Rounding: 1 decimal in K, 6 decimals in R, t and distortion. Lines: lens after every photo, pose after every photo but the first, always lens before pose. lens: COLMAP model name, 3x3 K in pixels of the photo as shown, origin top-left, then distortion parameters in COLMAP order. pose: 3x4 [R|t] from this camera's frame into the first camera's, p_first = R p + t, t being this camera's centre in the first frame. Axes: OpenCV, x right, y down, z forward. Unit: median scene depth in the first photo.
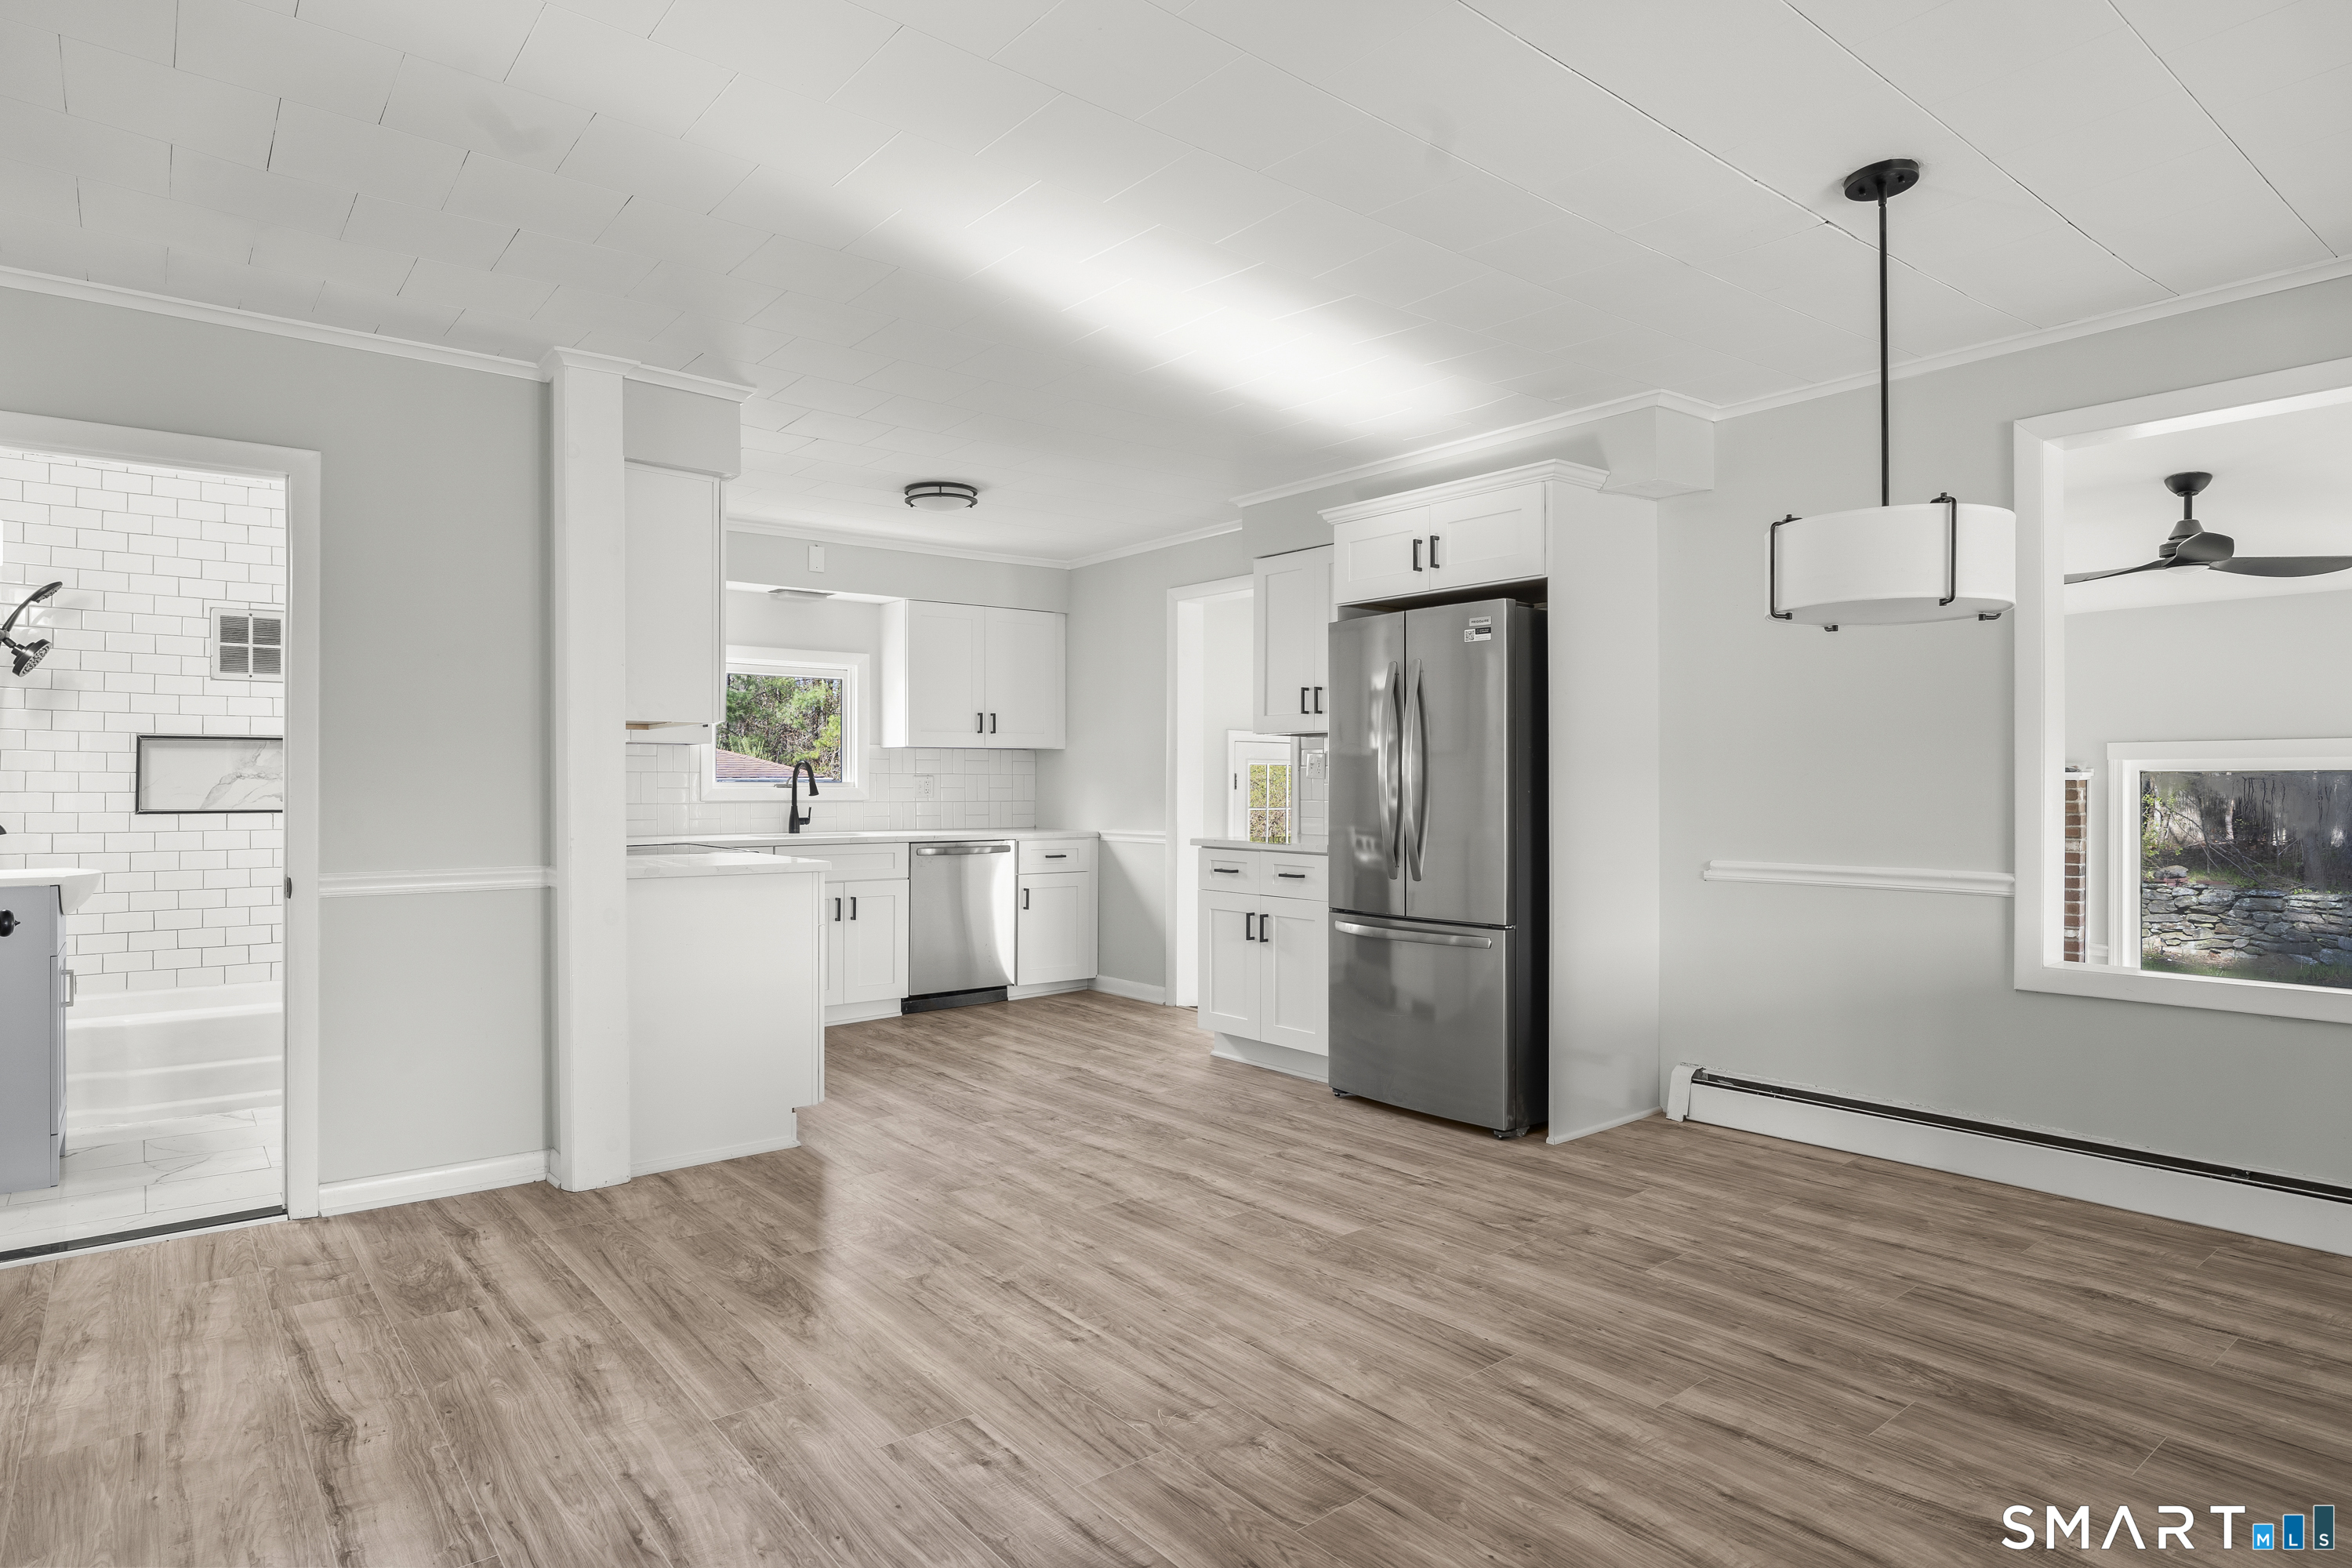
lens RADIAL K [[1308.6, 0, 1160.3], [0, 1308.6, 781.0], [0, 0, 1]] dist [-0.008703, 0.002563]
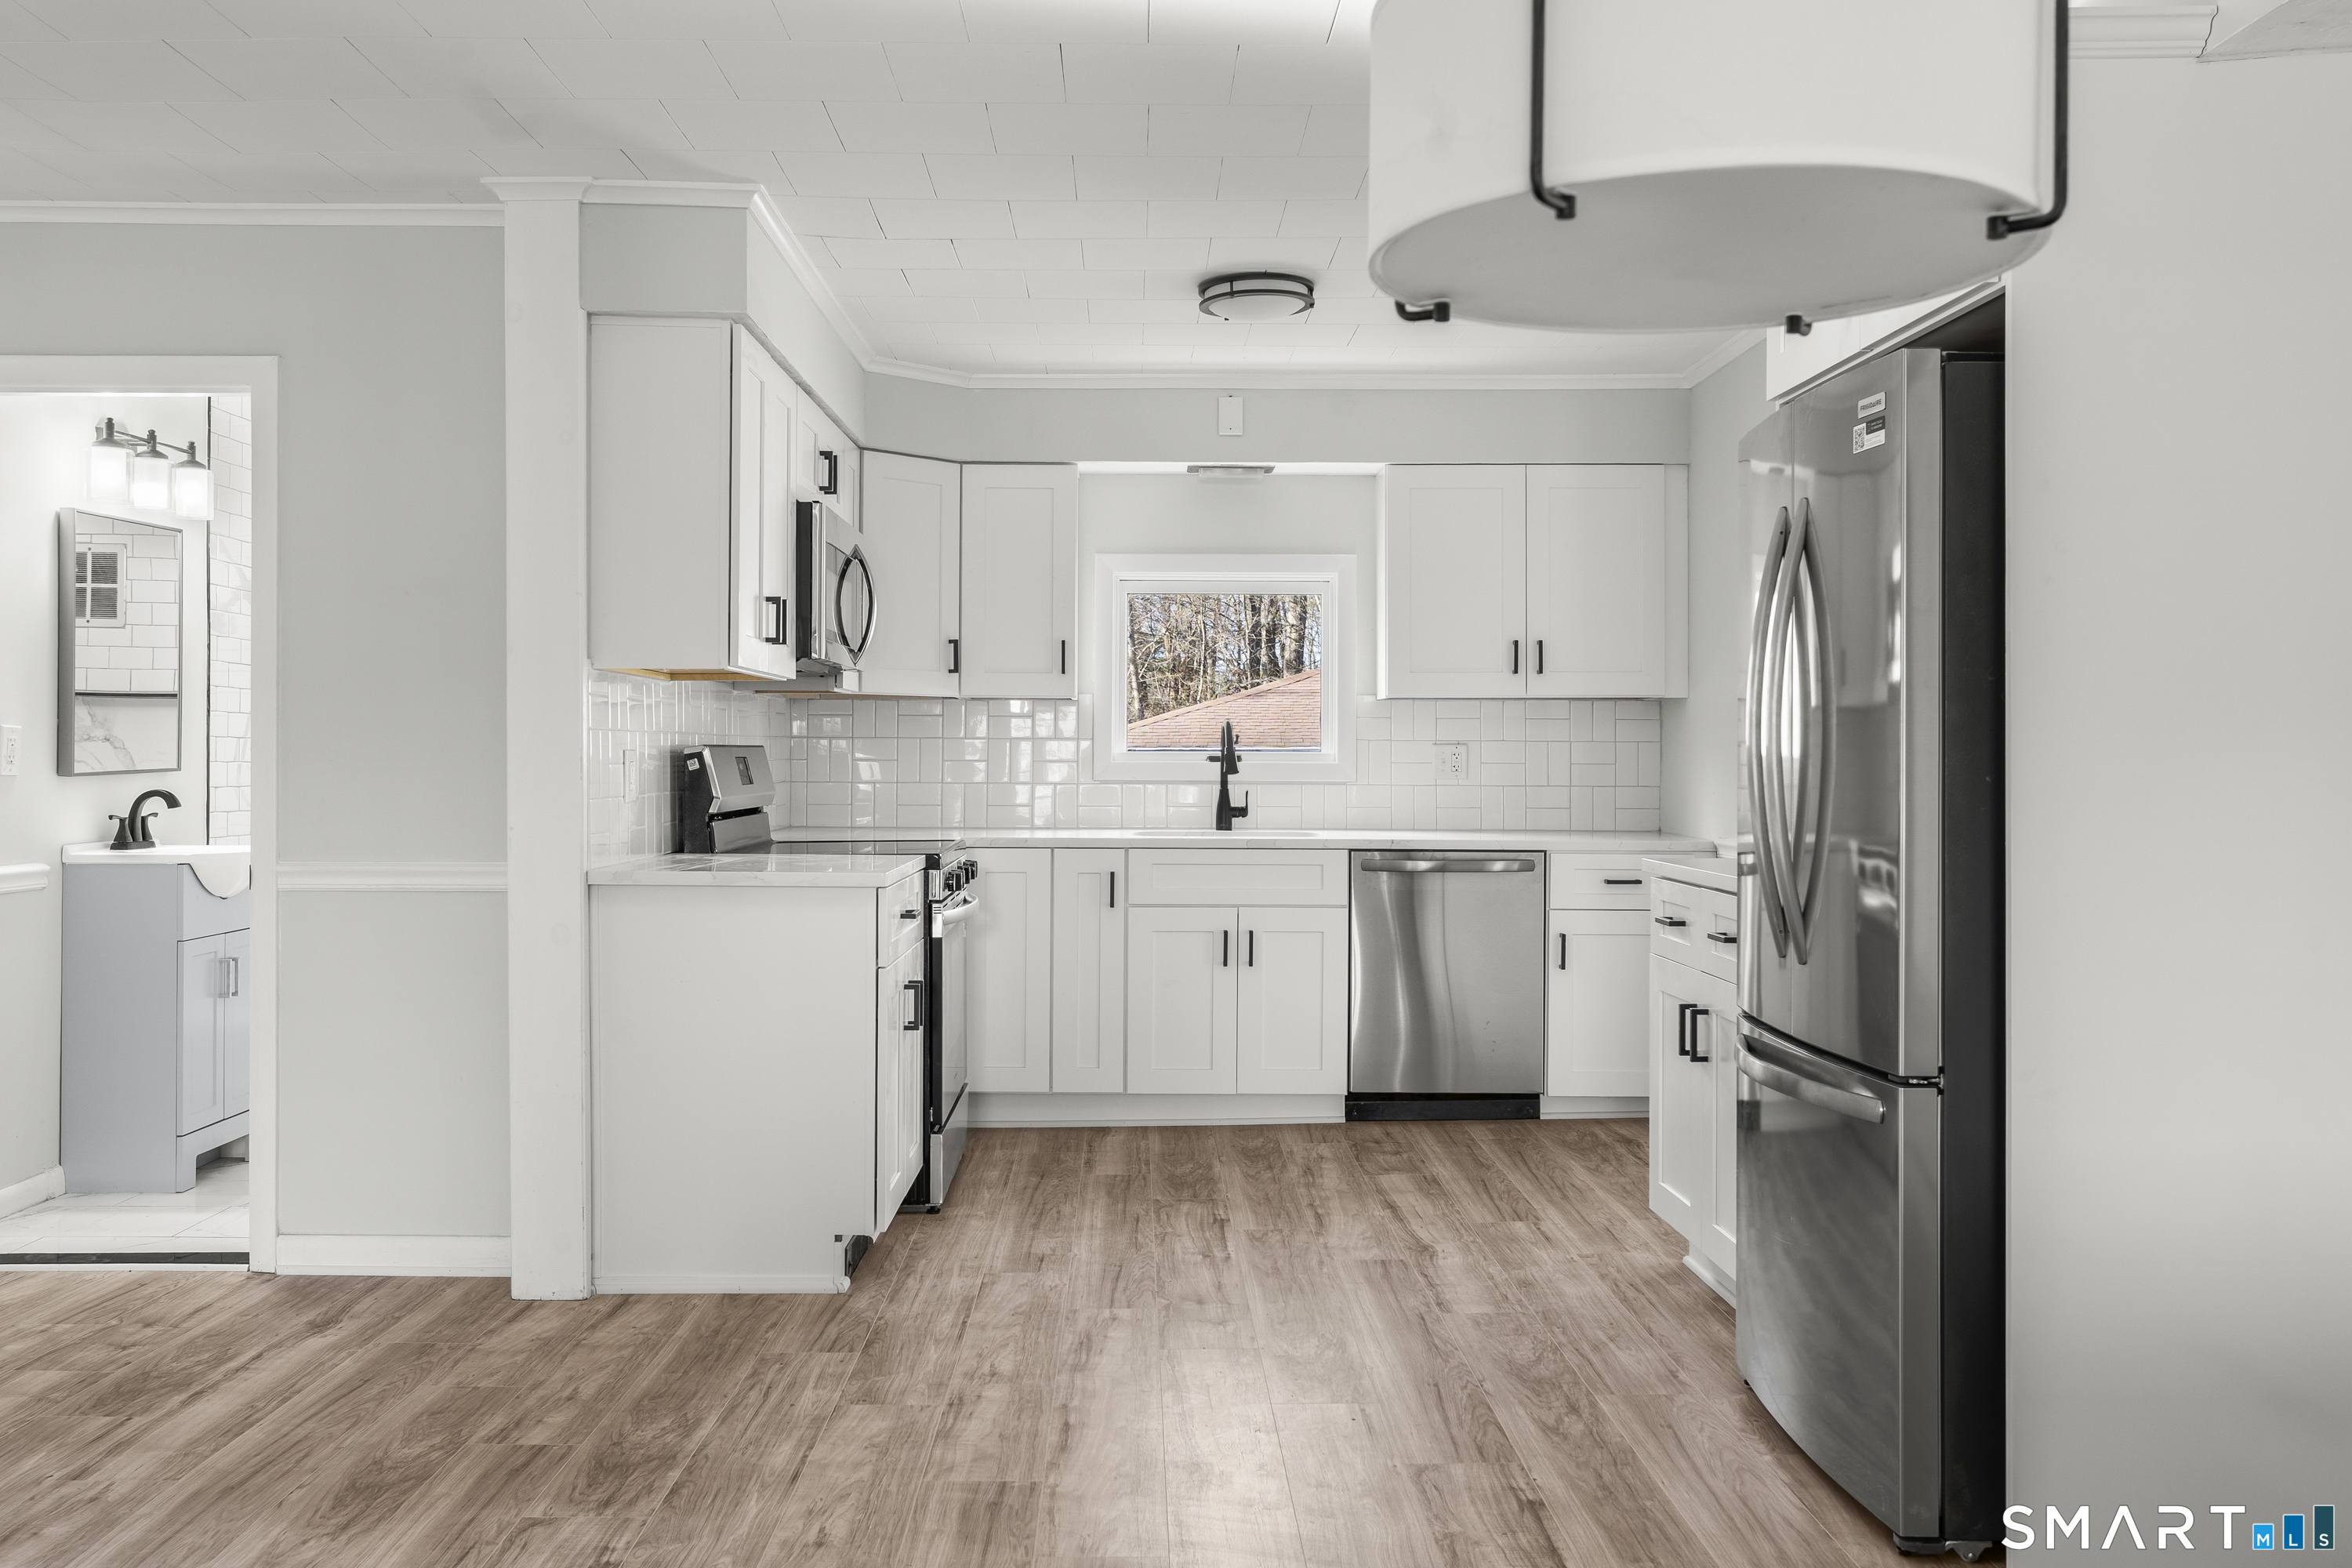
lens RADIAL K [[1924.7, 0, 1136.2], [0, 1924.7, 743.1], [0, 0, 1]] dist [0.004130, 0.002199]
pose [[0.784711, -0.001227, -0.619861, 0.448253], [-0.001788, 0.999989, -0.004242, -0.000312], [0.619860, 0.004437, 0.784700, 0.305568]]
